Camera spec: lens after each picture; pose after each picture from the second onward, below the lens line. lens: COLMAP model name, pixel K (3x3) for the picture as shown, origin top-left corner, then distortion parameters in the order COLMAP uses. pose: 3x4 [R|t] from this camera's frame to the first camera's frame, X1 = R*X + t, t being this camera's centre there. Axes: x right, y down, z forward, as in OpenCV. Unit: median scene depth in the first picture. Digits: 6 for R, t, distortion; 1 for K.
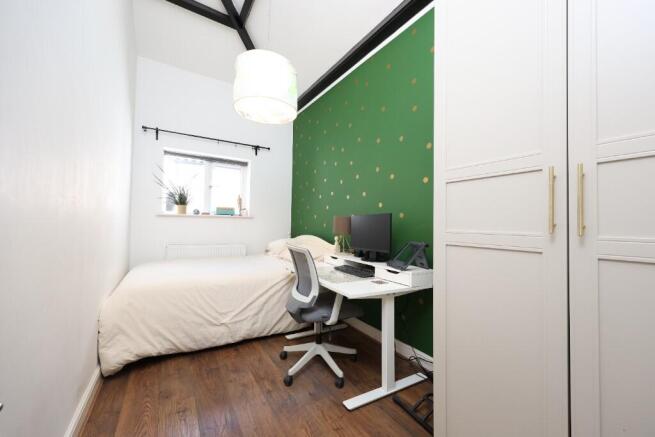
lens RADIAL K [[263.6, 0, 326.2], [0, 263.6, 218.9], [0, 0, 1]] dist [0.000287, 0.000168]
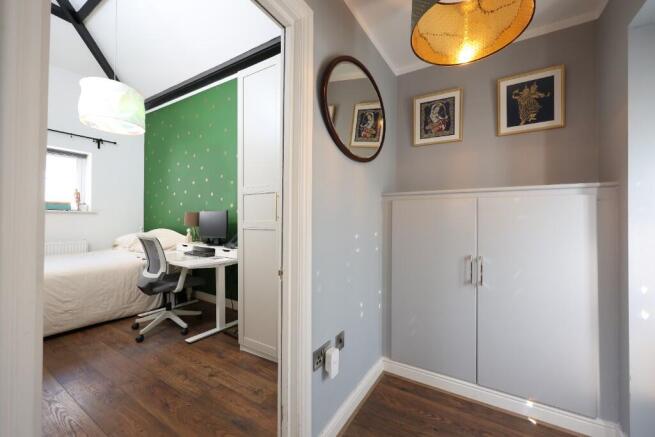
lens RADIAL K [[263.6, 0, 329.2], [0, 263.6, 219.2], [0, 0, 1]] dist [0.000287, 0.000168]
pose [[0.890910, -0.012458, 0.454009, 0.082943], [0.002077, 0.999725, 0.023357, -0.003889], [-0.454175, -0.019866, 0.890691, -0.451781]]
